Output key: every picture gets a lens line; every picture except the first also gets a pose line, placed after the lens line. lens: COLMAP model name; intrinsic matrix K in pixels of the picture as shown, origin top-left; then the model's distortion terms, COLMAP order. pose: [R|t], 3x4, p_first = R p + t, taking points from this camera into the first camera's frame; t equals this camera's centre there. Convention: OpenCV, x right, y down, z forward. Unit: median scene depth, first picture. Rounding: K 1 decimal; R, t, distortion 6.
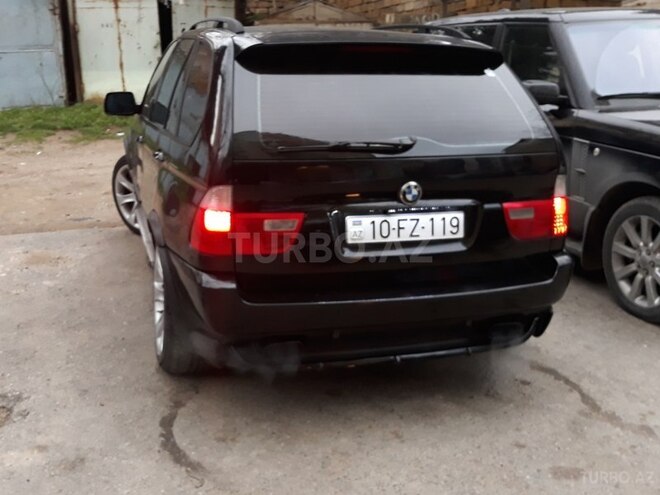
lens RADIAL K [[849.0, 0, 330.0], [0, 849.0, 247.5], [0, 0, 1]] dist [0.005974, 0.002081]
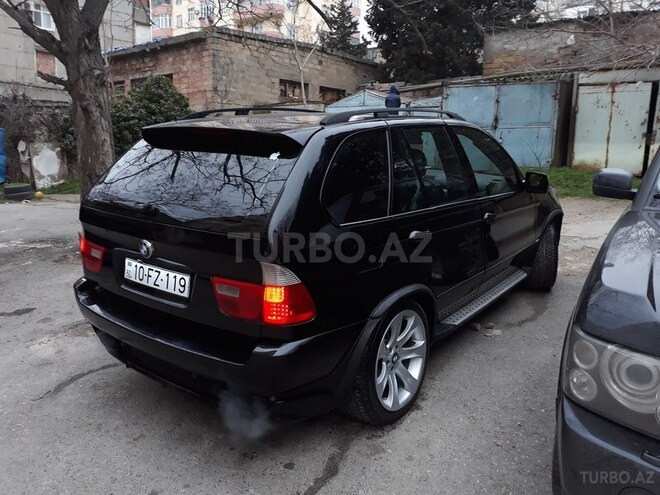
lens RADIAL K [[592.6, 0, 330.0], [0, 592.6, 247.5], [0, 0, 1]] dist [0.095999, -0.255906]
pose [[0.514028, 0.171375, -0.840480, 0.910867], [-0.191978, 0.977968, 0.081997, -0.178768], [0.836014, 0.119205, 0.535603, 0.724830]]
